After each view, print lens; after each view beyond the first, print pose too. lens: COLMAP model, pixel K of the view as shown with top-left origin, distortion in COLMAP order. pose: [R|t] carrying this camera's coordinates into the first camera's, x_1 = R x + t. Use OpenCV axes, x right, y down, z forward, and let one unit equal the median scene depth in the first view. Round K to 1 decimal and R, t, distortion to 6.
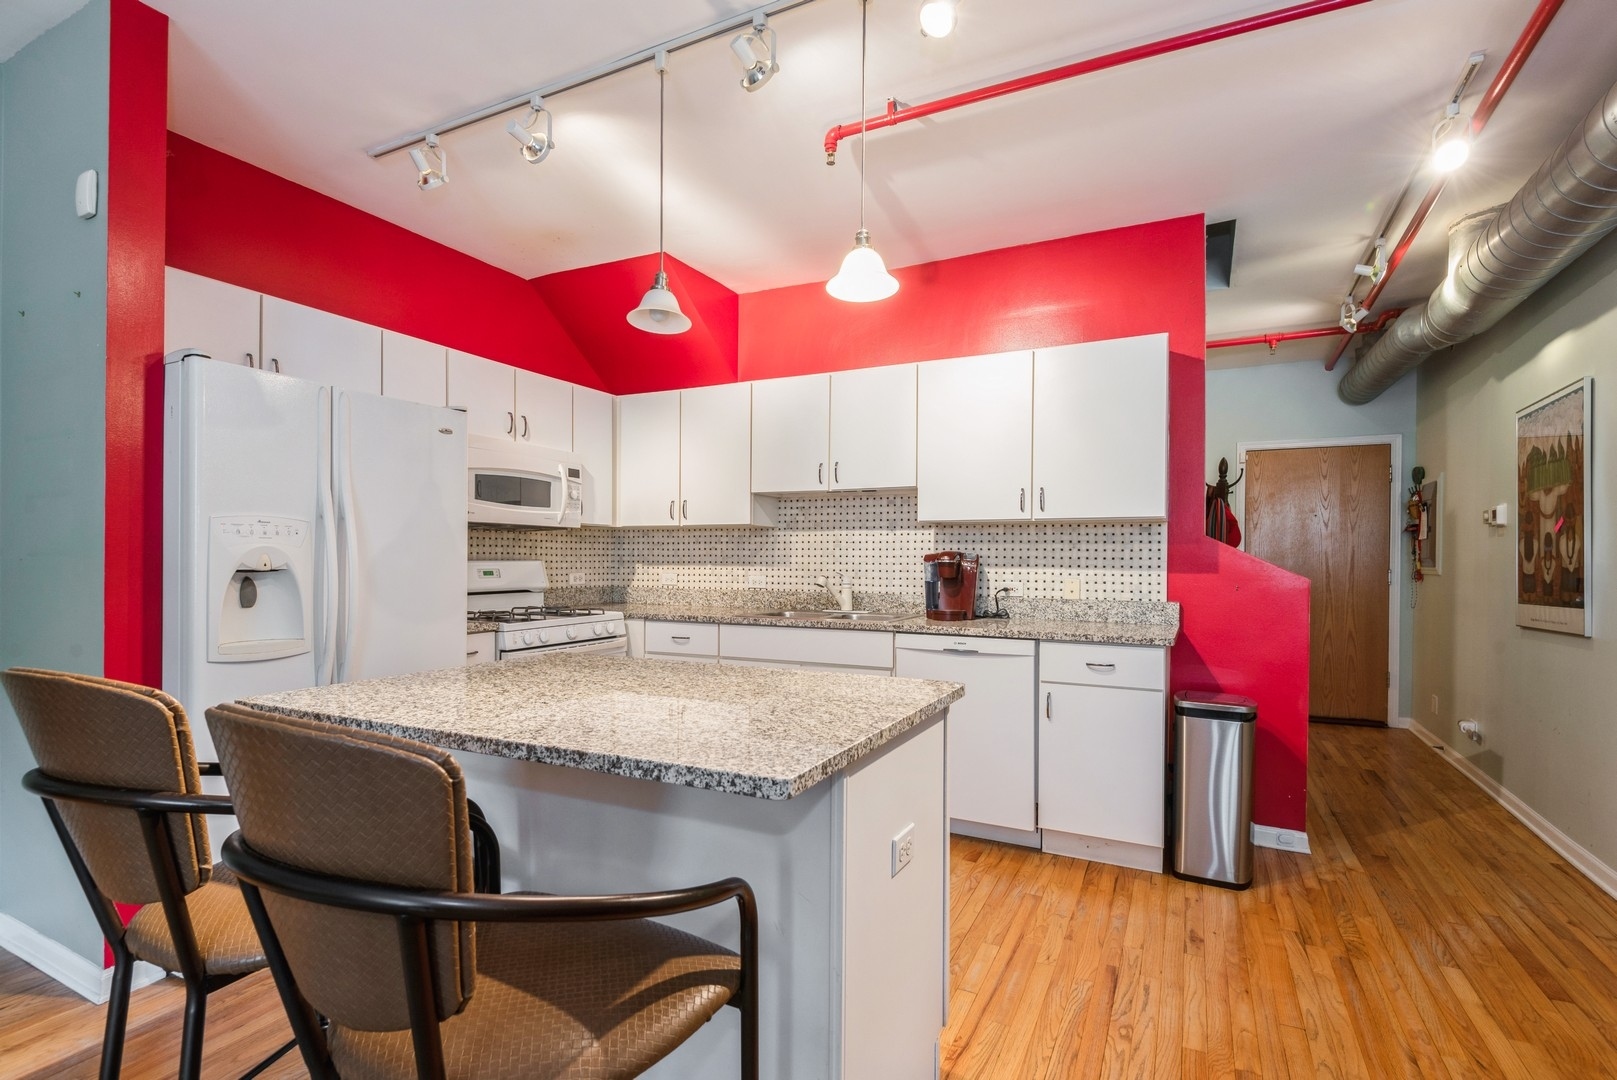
lens RADIAL K [[768.9, 0, 812.0], [0, 768.9, 552.8], [0, 0, 1]] dist [0.011728, 0.000169]
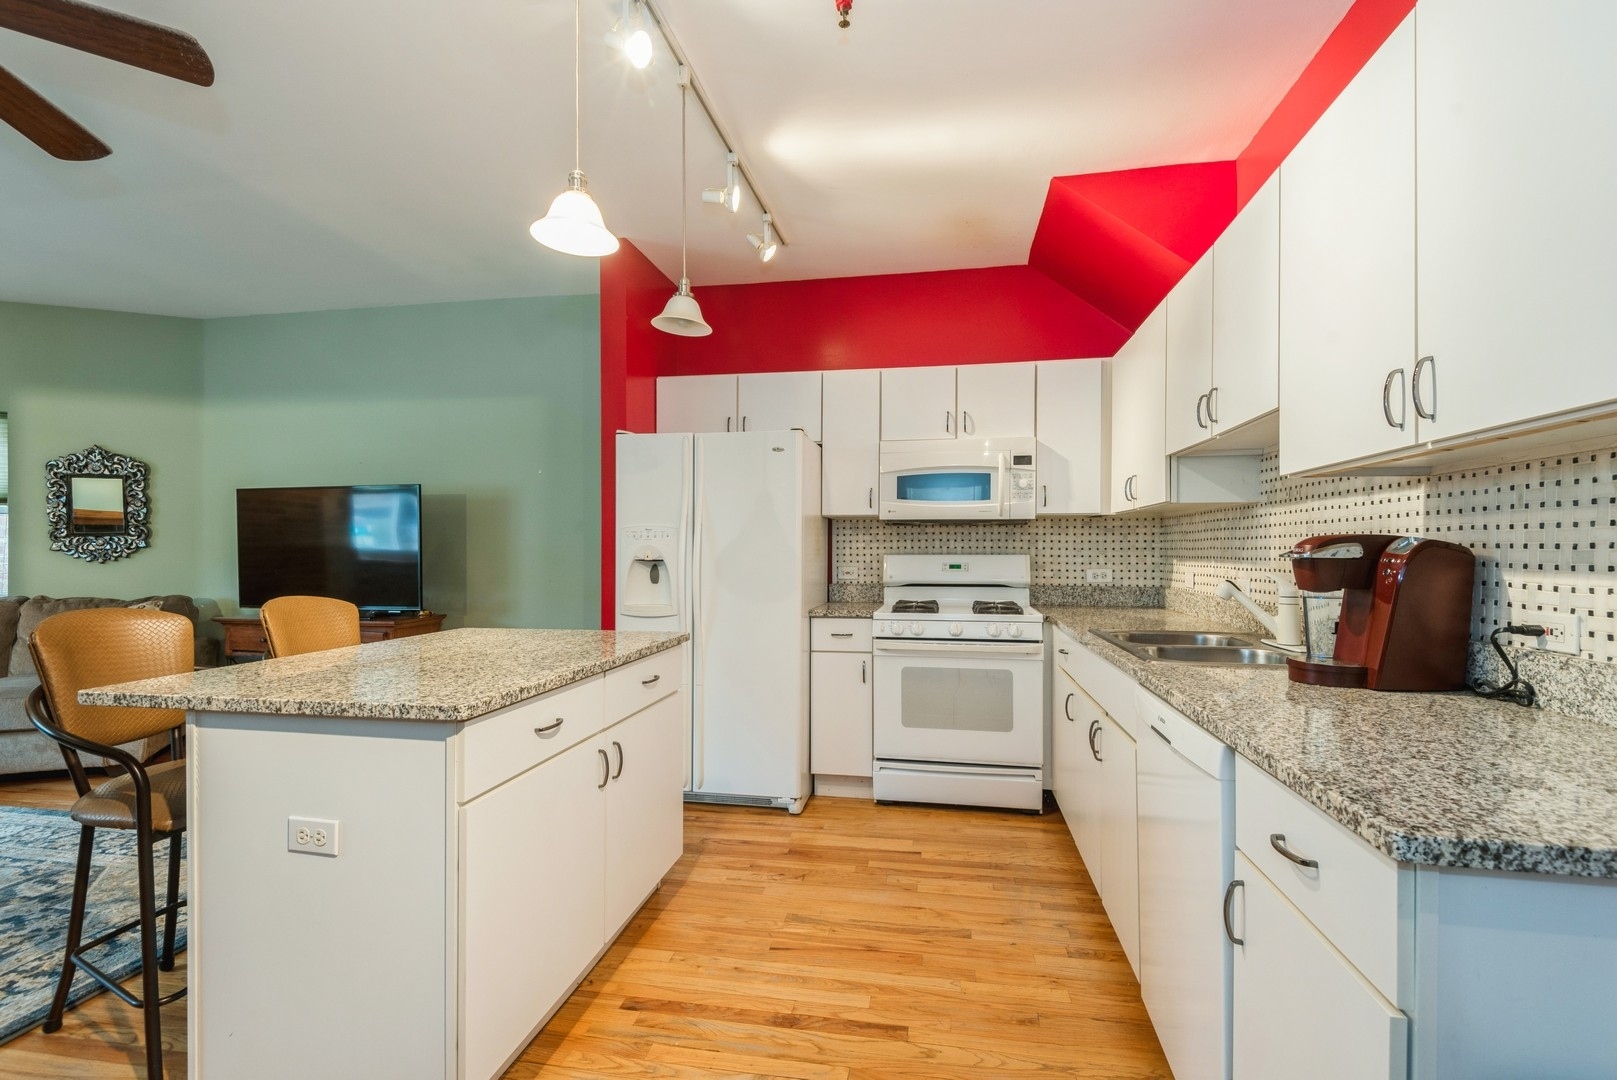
lens RADIAL K [[738.2, 0, 810.9], [0, 738.2, 545.9], [0, 0, 1]] dist [0.012840, -0.002390]
pose [[0.275970, -0.011524, -0.961097, 0.511981], [0.008264, 0.999920, -0.009617, 0.006309], [0.961131, -0.005289, 0.276044, 0.556704]]
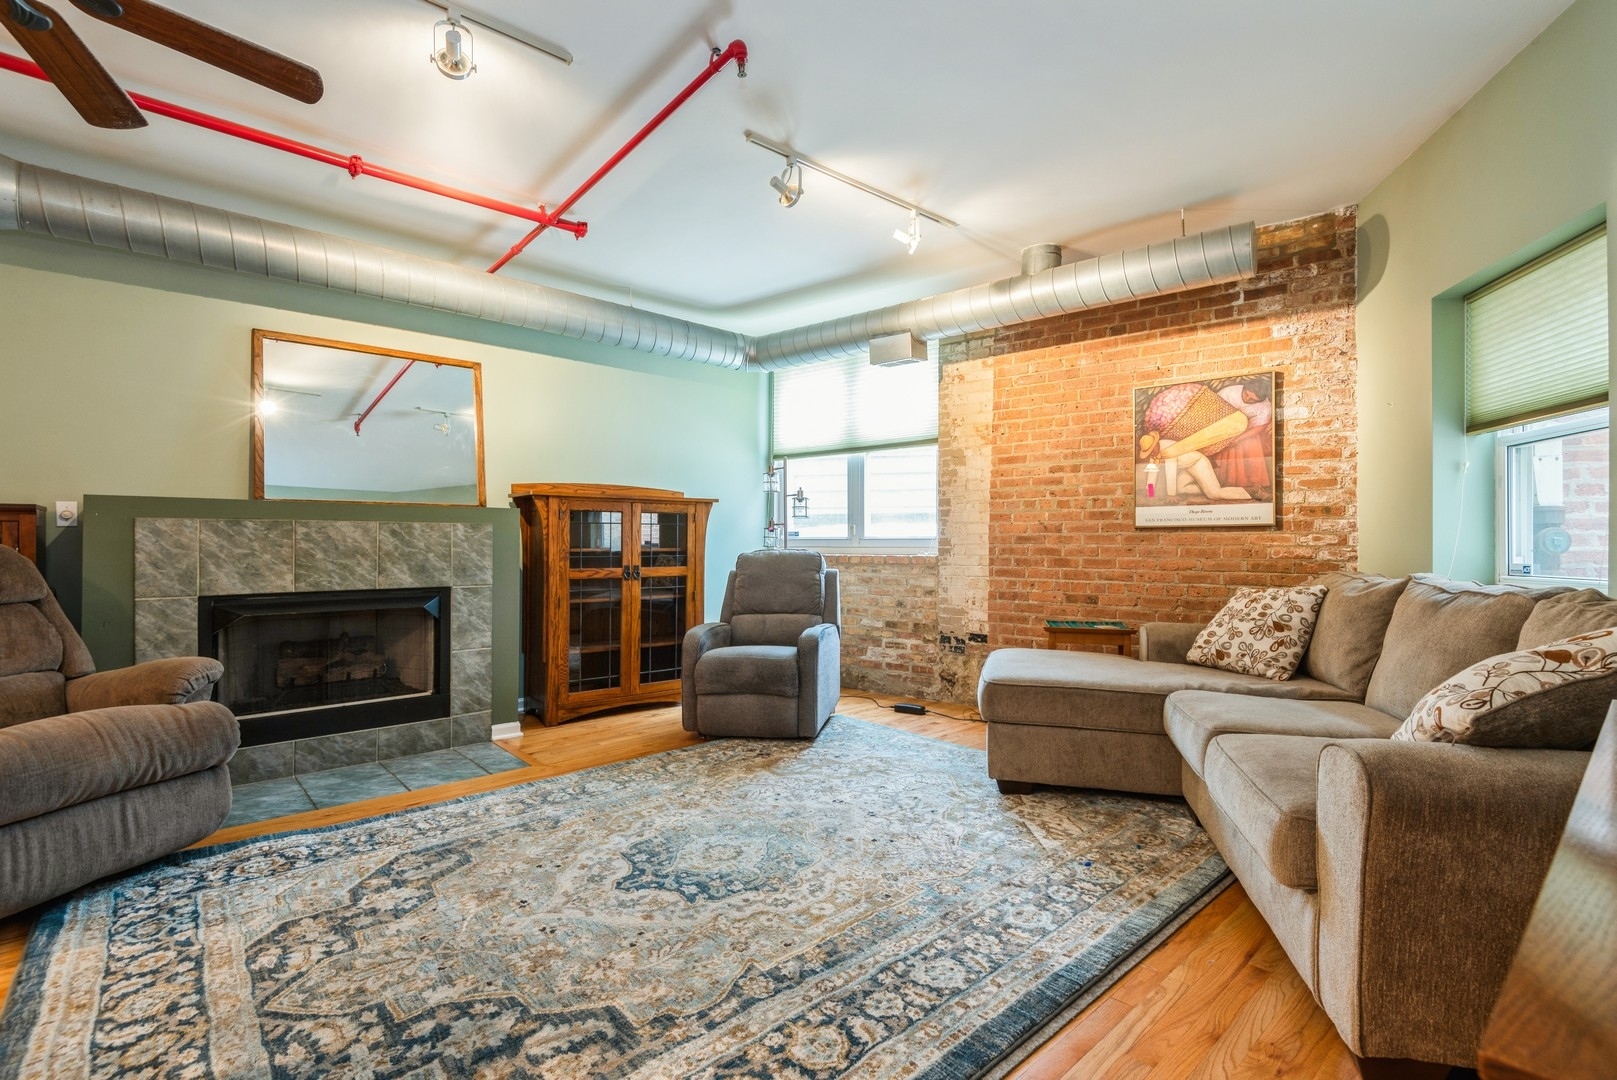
lens RADIAL K [[738.2, 0, 810.0], [0, 738.2, 539.8], [0, 0, 1]] dist [0.012840, -0.002390]
pose [[-0.933917, -0.004126, 0.357467, -0.663340], [-0.008325, 0.999913, -0.010207, 0.038169], [-0.357394, -0.012508, -0.933870, 0.392245]]
